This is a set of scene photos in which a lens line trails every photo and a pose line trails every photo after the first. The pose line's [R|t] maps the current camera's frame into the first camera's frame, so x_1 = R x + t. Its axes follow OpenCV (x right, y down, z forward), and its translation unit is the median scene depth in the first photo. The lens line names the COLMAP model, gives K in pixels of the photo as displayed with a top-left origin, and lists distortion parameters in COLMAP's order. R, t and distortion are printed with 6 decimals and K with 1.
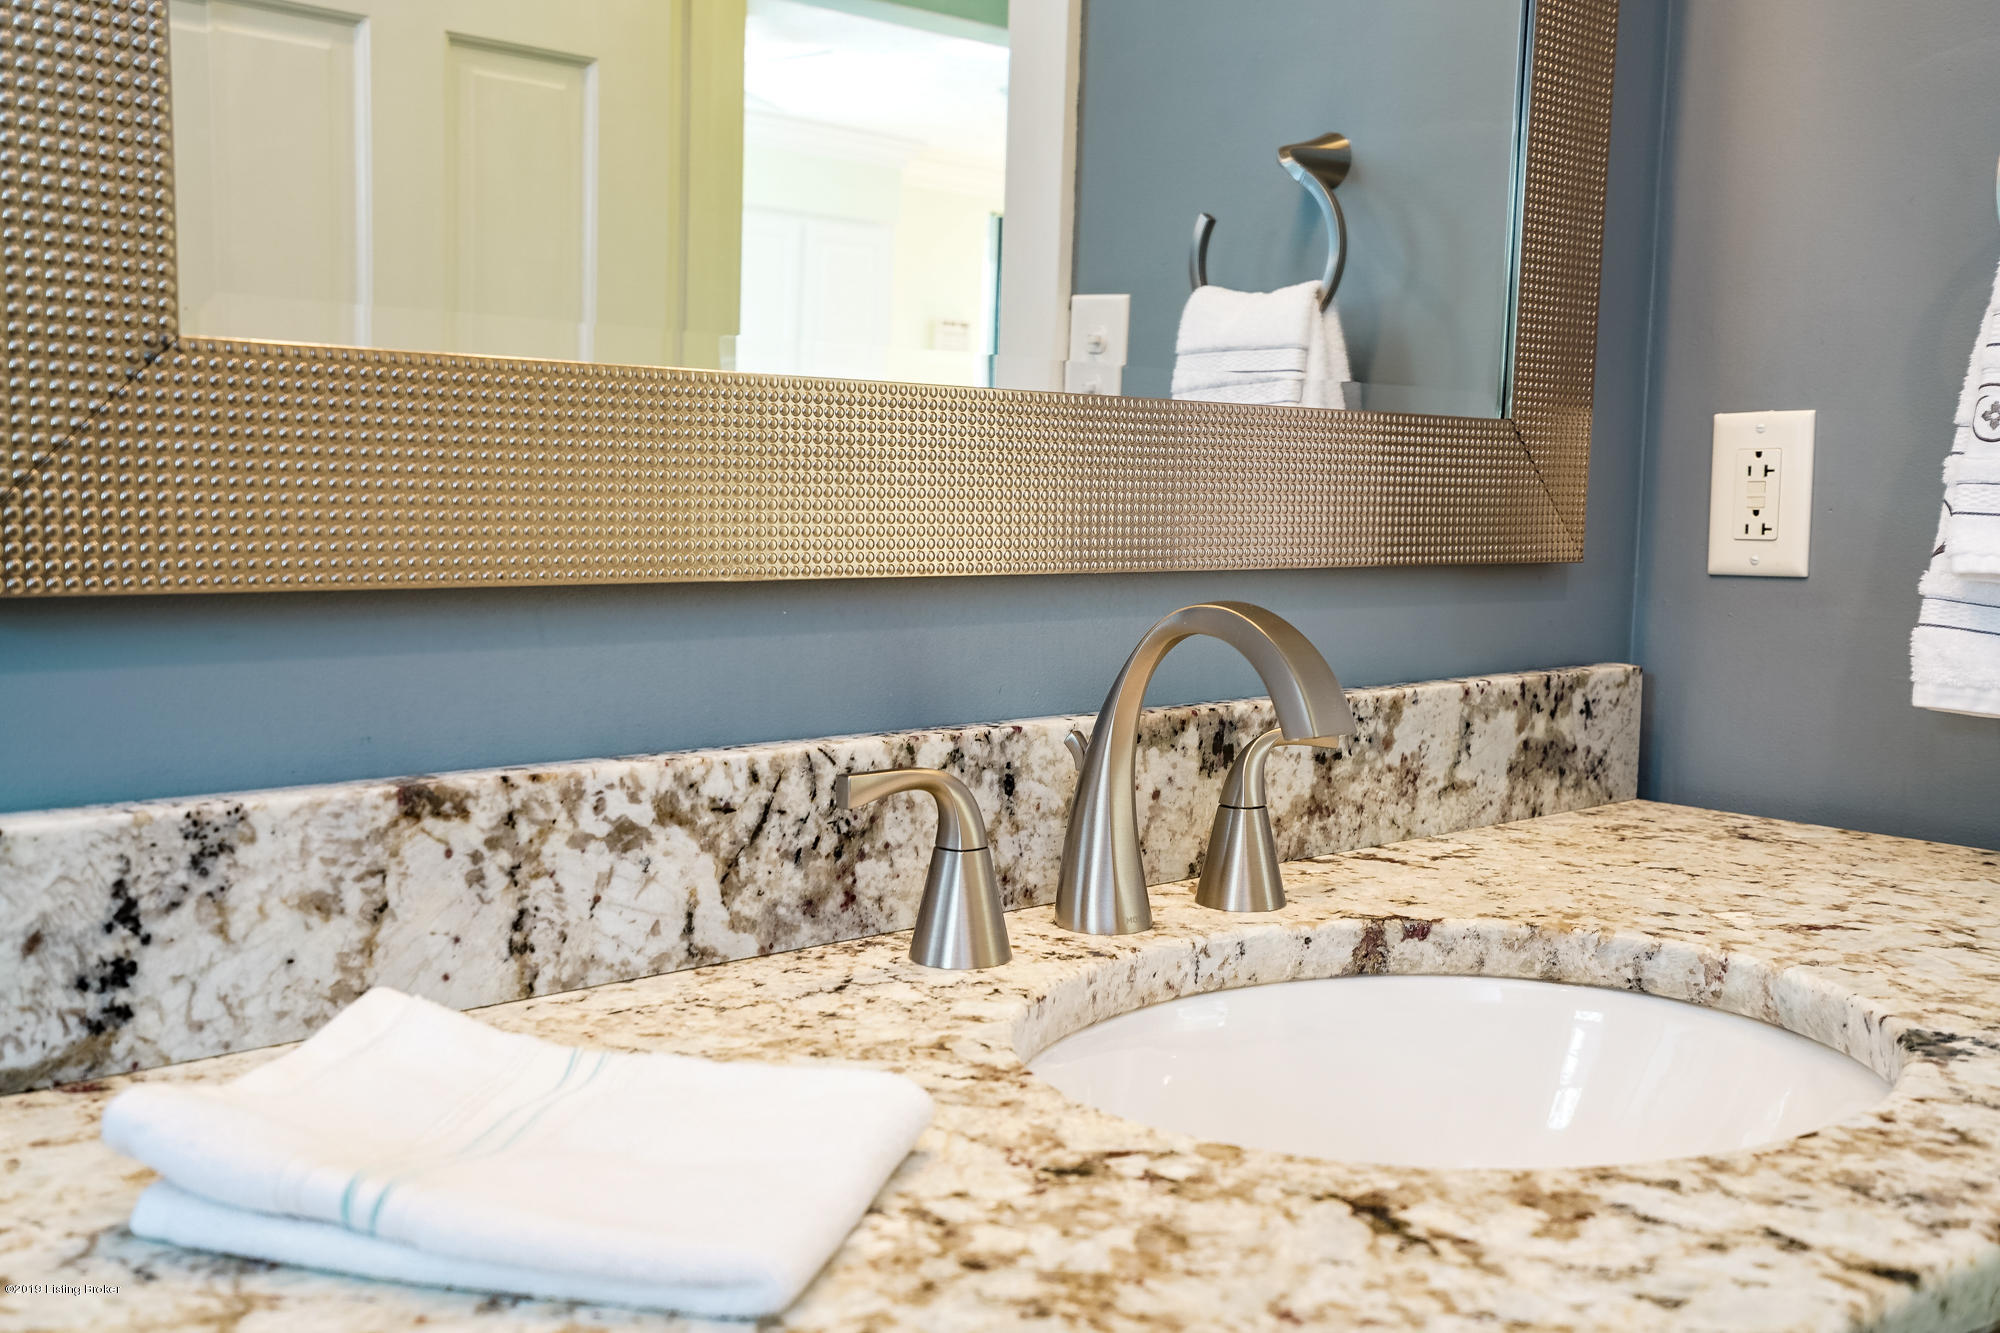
lens RADIAL K [[2021.4, 0, 999.5], [0, 2021.4, 668.4], [0, 0, 1]] dist [0.018731, 0.000000]
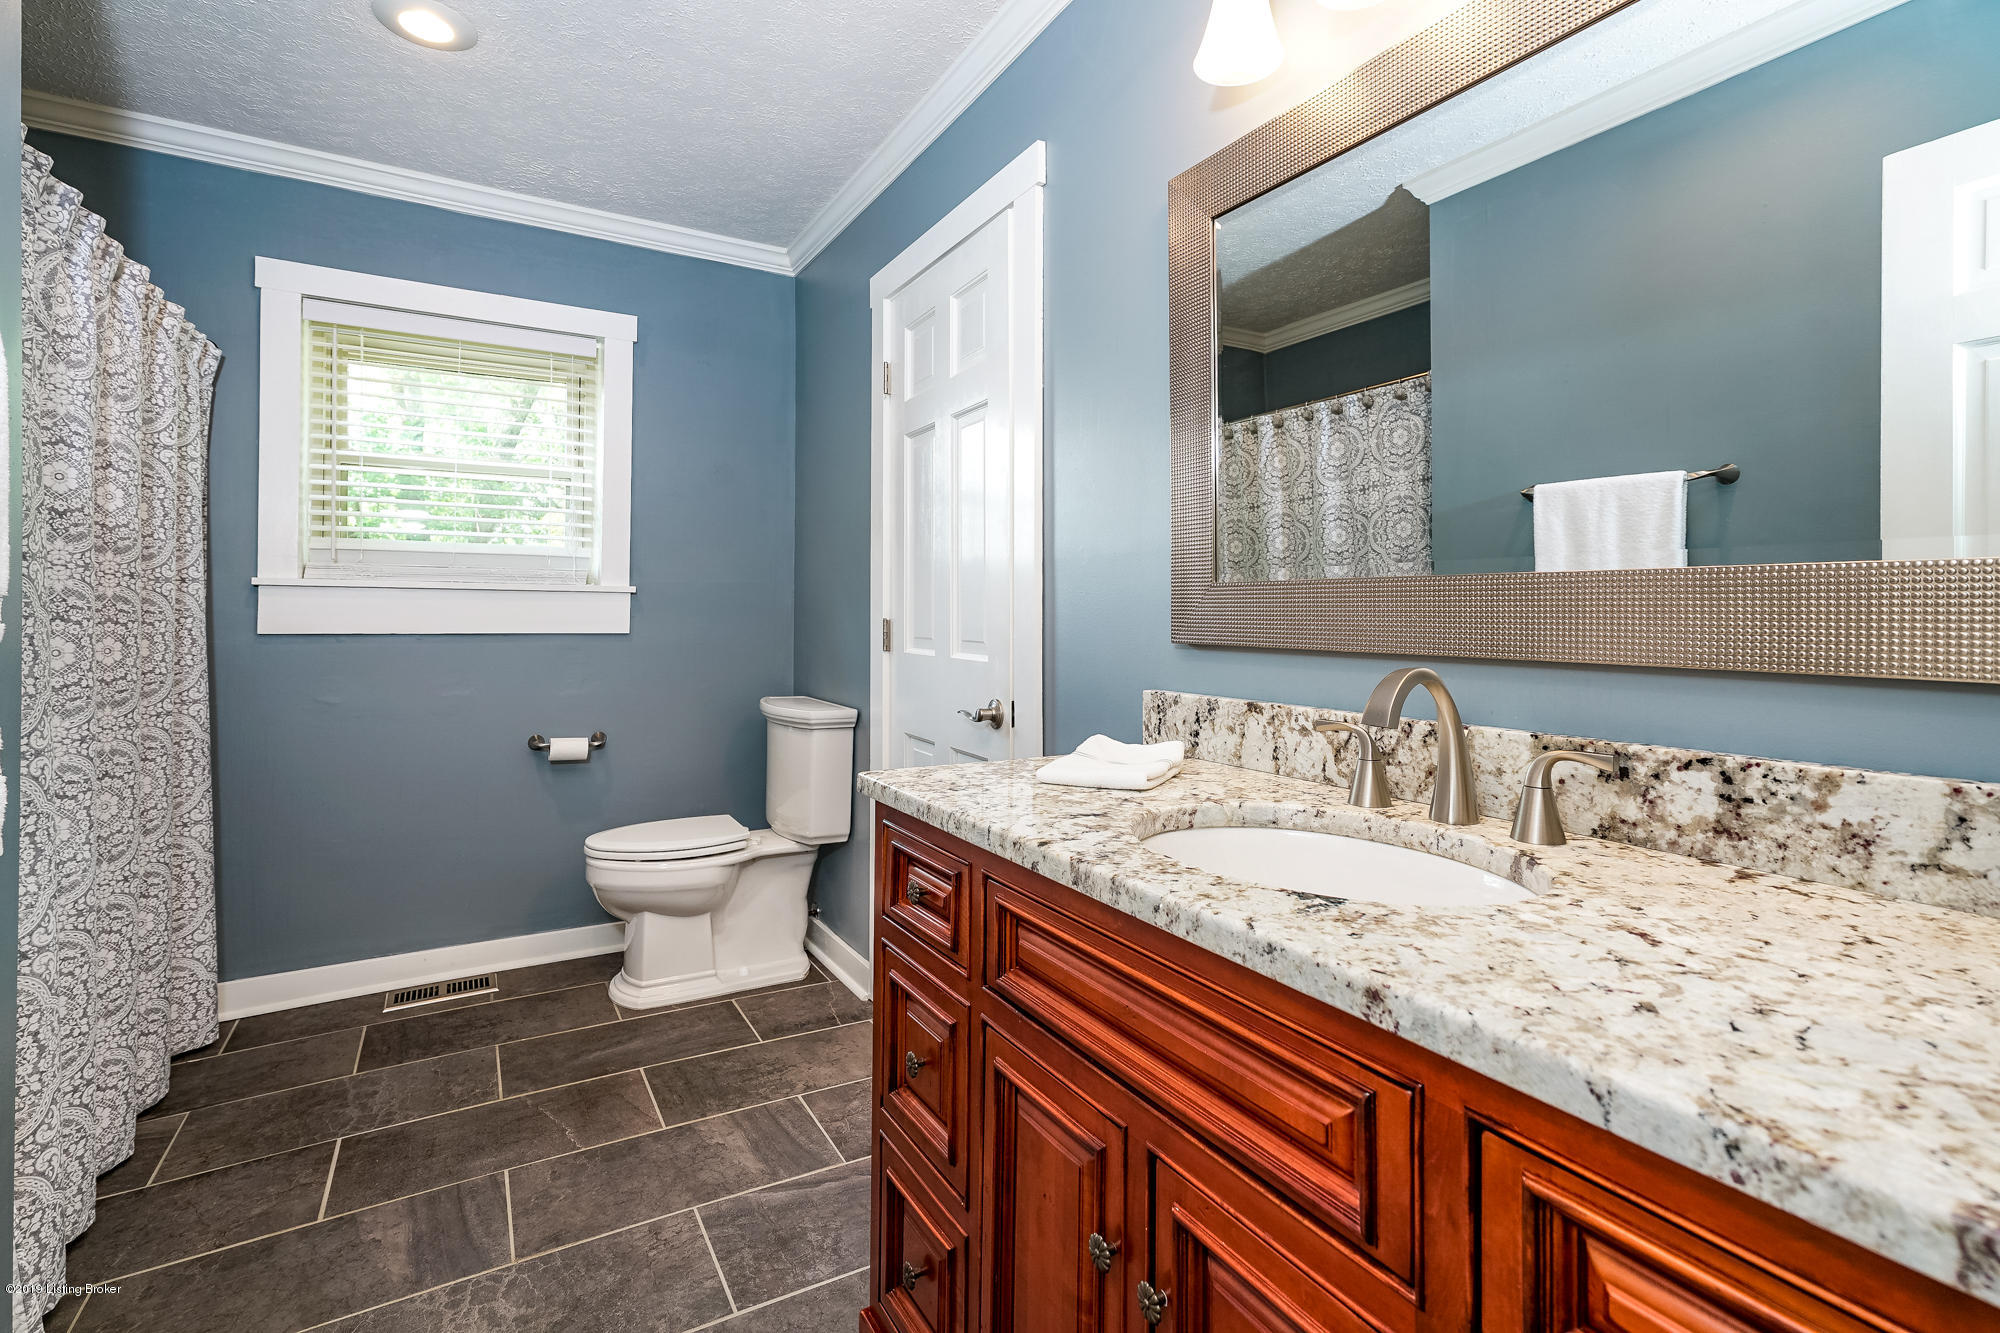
lens RADIAL K [[919.7, 0, 996.3], [0, 919.7, 606.9], [0, 0, 1]] dist [-0.001142, -0.000250]
pose [[-0.211827, -0.029142, -0.976873, 1.139731], [-0.105759, 0.994369, -0.006731, -0.041172], [0.971568, 0.101887, -0.213716, 0.732834]]
